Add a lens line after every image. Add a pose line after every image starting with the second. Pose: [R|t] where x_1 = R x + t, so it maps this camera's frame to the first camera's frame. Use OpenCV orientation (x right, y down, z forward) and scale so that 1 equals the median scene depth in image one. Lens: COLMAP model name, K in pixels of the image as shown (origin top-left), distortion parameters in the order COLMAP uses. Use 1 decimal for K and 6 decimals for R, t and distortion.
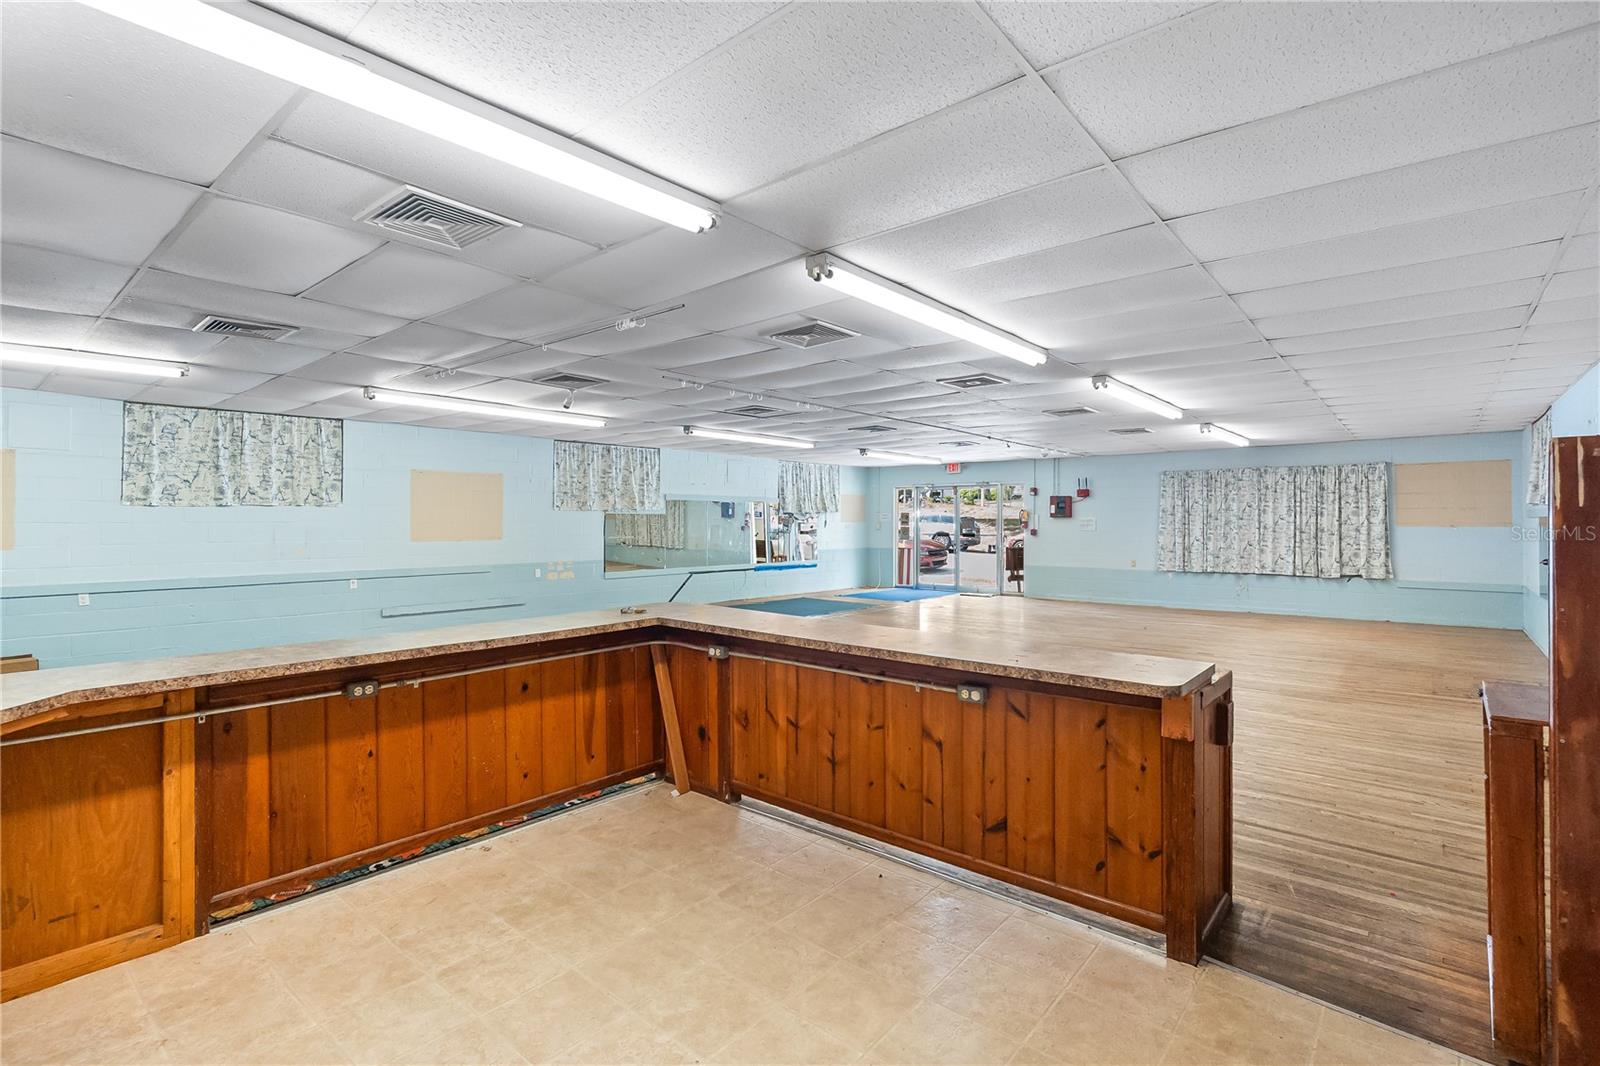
lens RADIAL K [[750.3, 0, 798.8], [0, 750.3, 509.9], [0, 0, 1]] dist [-0.013002, 0.002320]
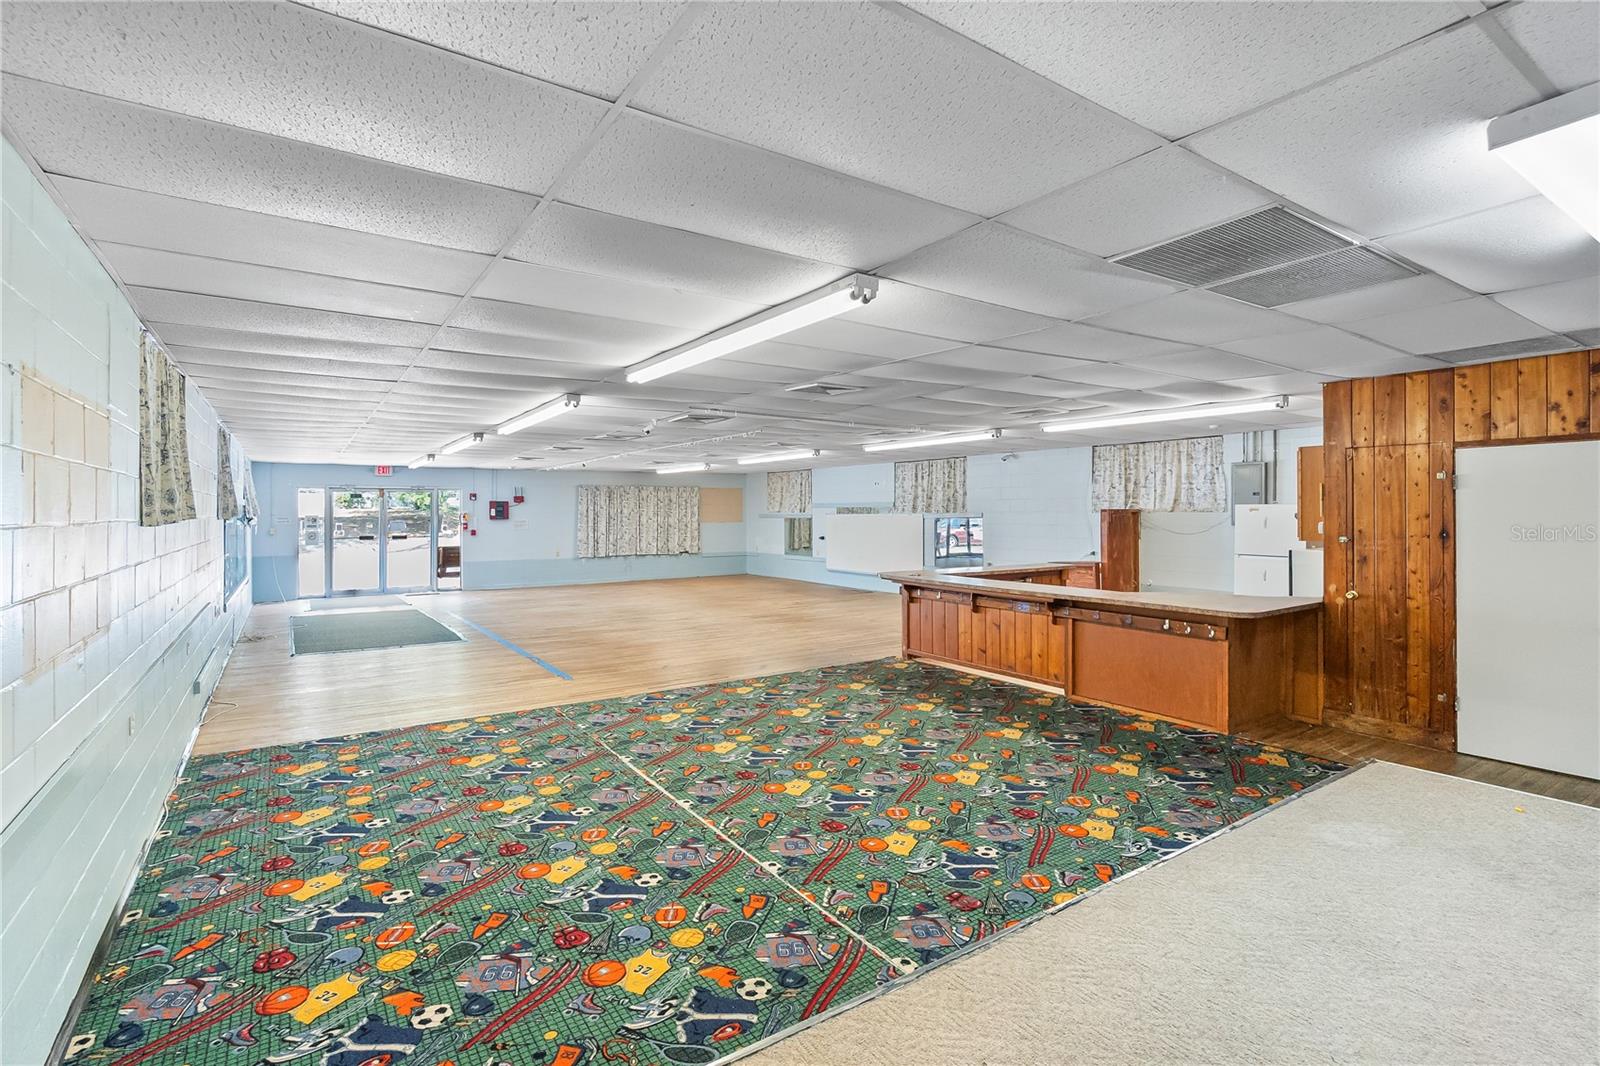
lens RADIAL K [[750.3, 0, 805.5], [0, 750.3, 529.2], [0, 0, 1]] dist [-0.013002, 0.002320]
pose [[0.266782, -0.023696, 0.963466, -0.826755], [-0.010337, 0.999570, 0.027446, -0.014044], [-0.963702, -0.017281, 0.266422, 0.287333]]
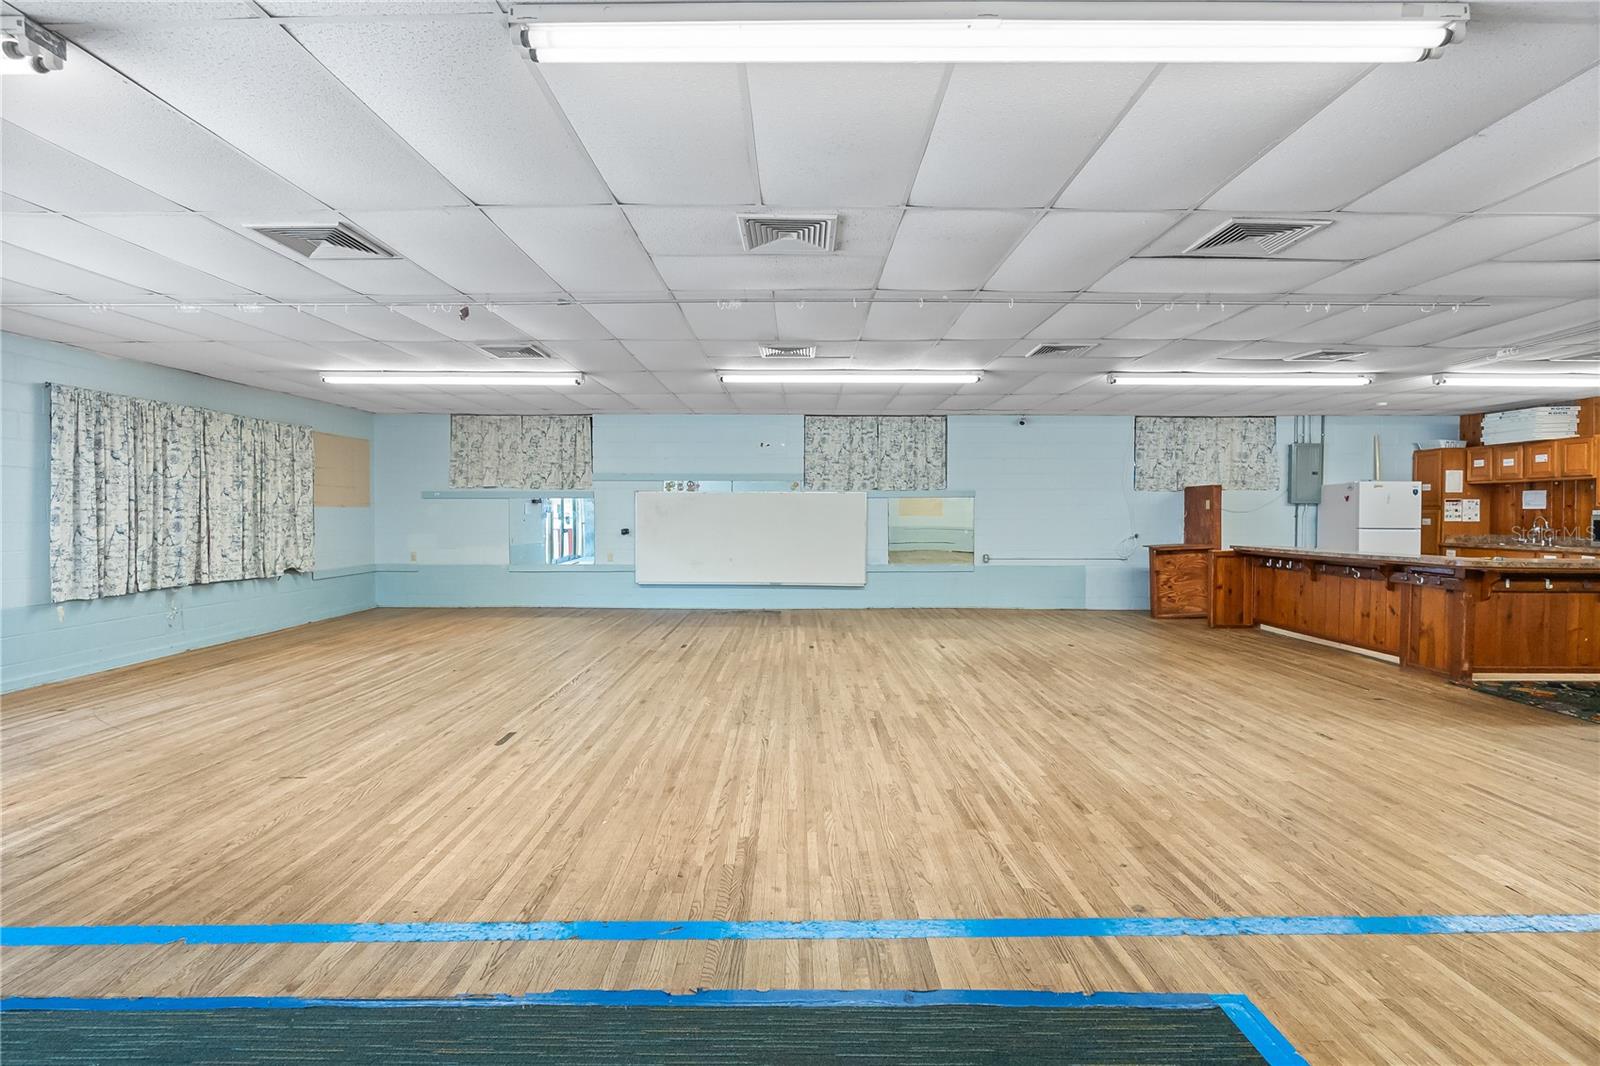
lens RADIAL K [[750.3, 0, 791.5], [0, 750.3, 516.4], [0, 0, 1]] dist [-0.013002, 0.002320]
pose [[-0.635583, -0.005539, 0.772012, -0.175260], [-0.013495, 0.999901, -0.003937, 0.028964], [-0.771914, -0.012921, -0.635595, 1.097751]]
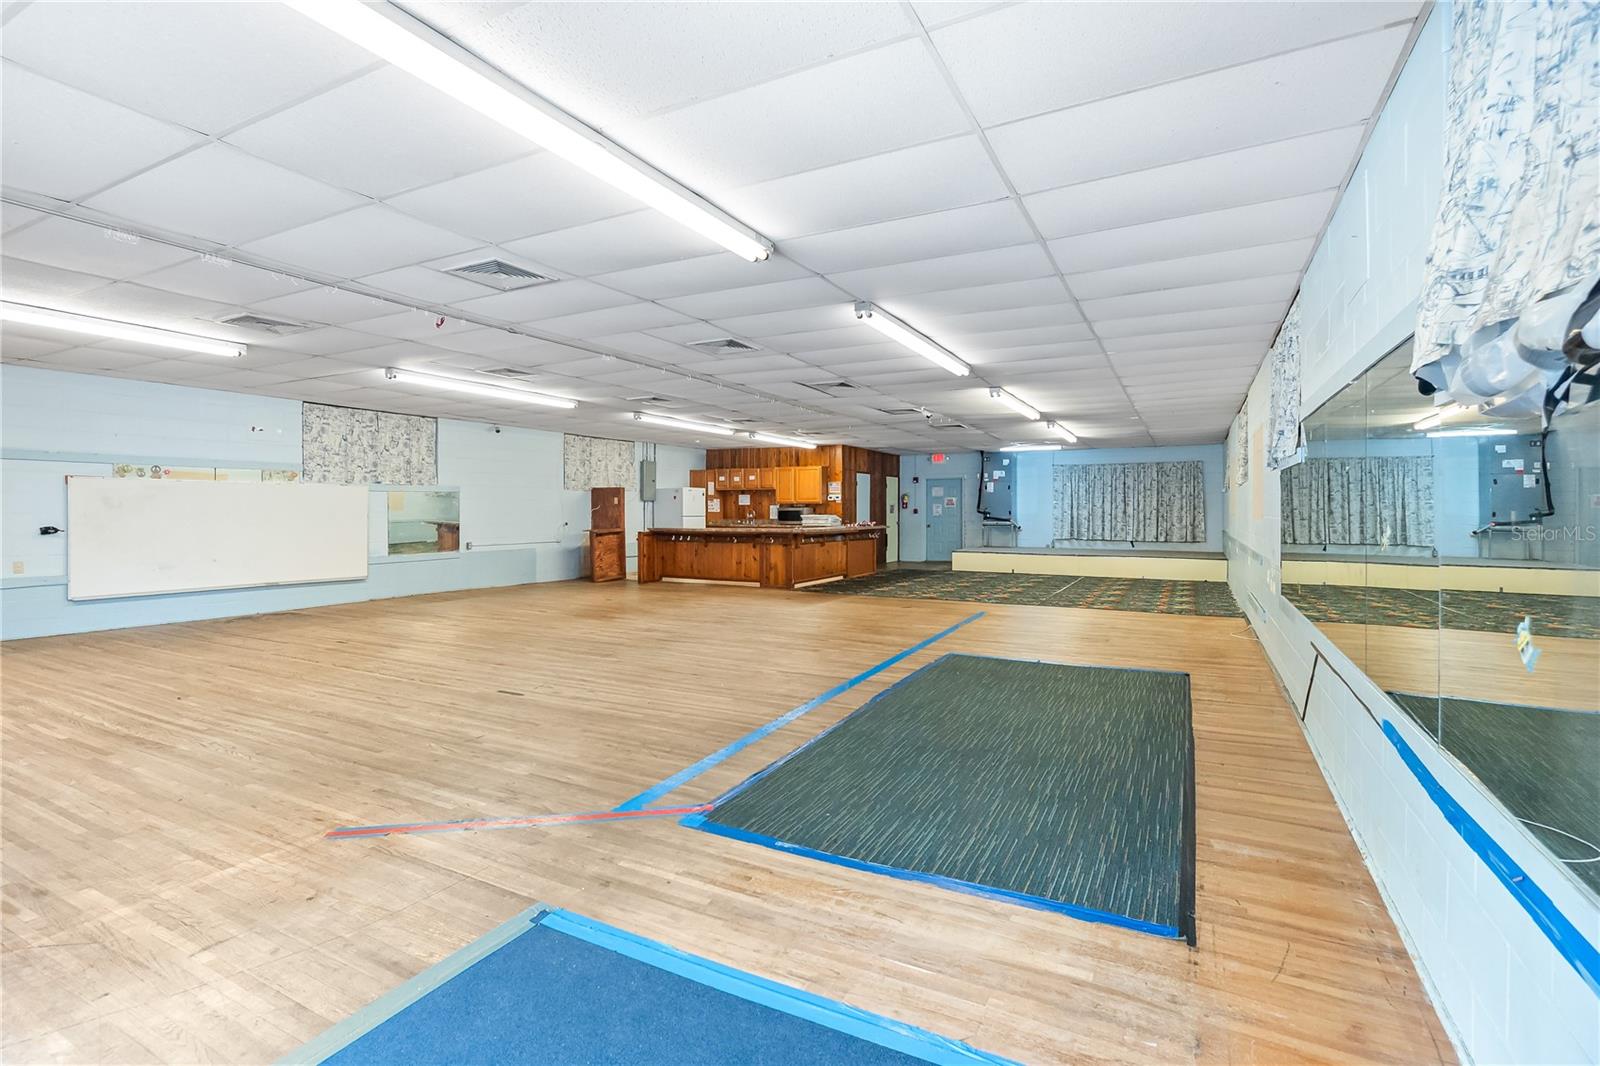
lens RADIAL K [[750.3, 0, 790.6], [0, 750.3, 534.5], [0, 0, 1]] dist [-0.013002, 0.002320]
pose [[-0.980731, 0.003257, -0.195336, 0.145650], [-0.000555, 0.999811, 0.019454, 0.037208], [0.195362, 0.019188, -0.980543, 1.462668]]
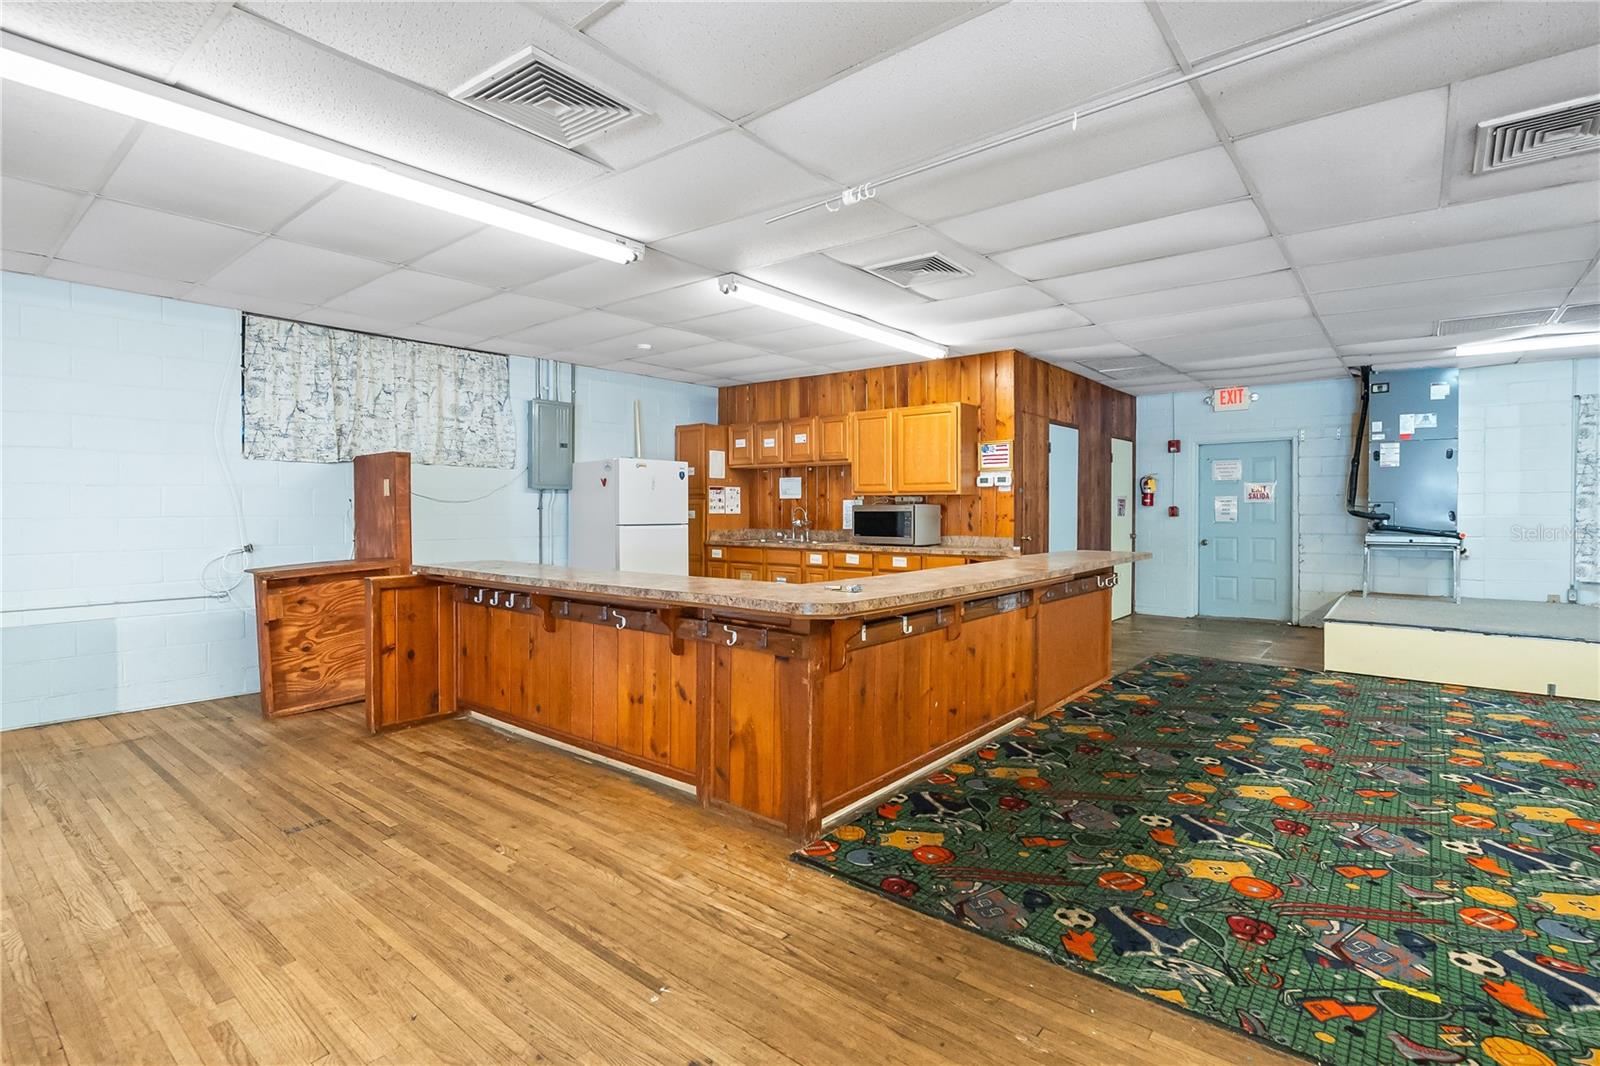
lens RADIAL K [[750.3, 0, 815.5], [0, 750.3, 526.3], [0, 0, 1]] dist [-0.013002, 0.002320]
pose [[-0.999602, -0.001124, -0.028173, -0.066221], [-0.001385, 0.999956, 0.009238, 0.025812], [0.028162, 0.009273, -0.999560, 0.649033]]
